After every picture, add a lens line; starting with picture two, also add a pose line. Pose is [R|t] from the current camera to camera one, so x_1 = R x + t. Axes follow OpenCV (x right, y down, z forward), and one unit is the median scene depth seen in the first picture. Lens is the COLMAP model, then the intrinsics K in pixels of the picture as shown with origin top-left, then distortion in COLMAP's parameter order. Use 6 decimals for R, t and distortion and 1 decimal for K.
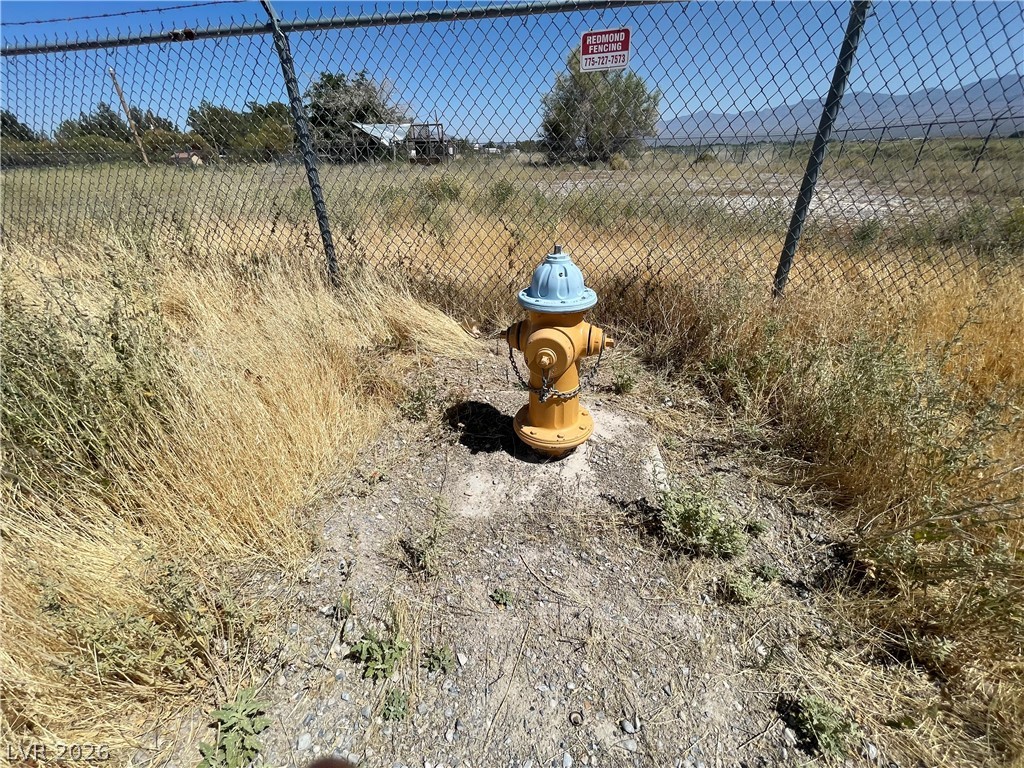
lens RADIAL K [[413.9, 0, 509.5], [0, 413.9, 382.5], [0, 0, 1]] dist [-0.004308, 0.001213]
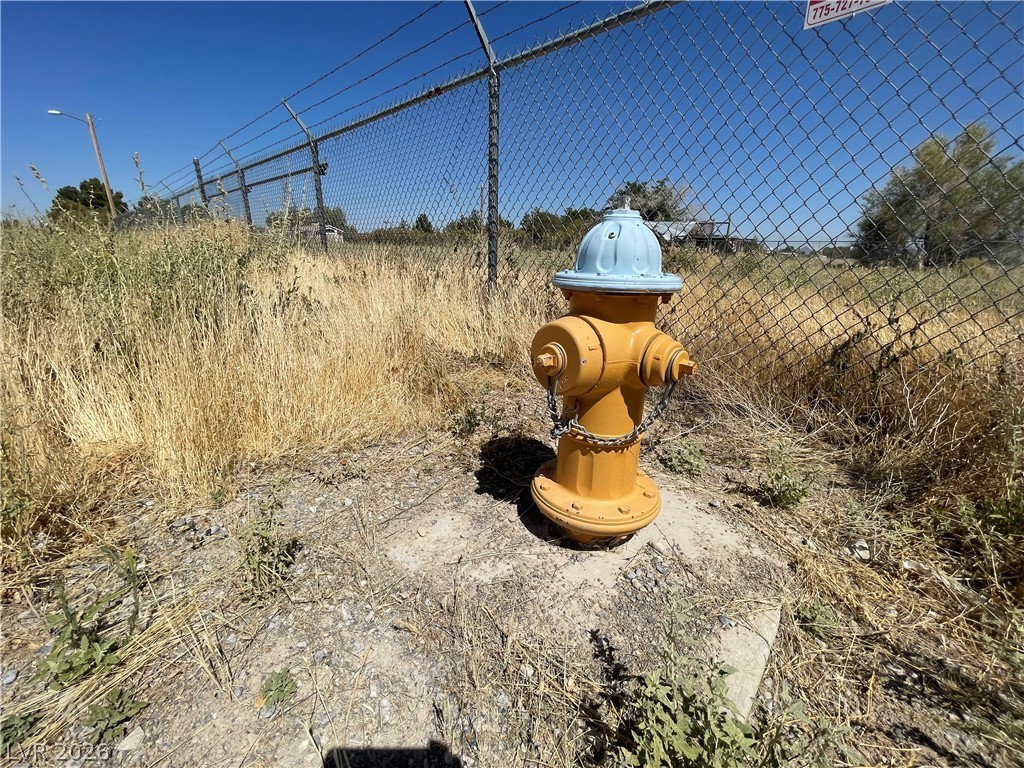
lens RADIAL K [[413.9, 0, 512.5], [0, 413.9, 386.8], [0, 0, 1]] dist [-0.004308, 0.001213]
pose [[0.820025, 0.214923, -0.530440, 0.273317], [-0.311875, 0.944922, -0.099275, 0.044278], [0.479888, 0.246839, 0.841889, 0.330368]]
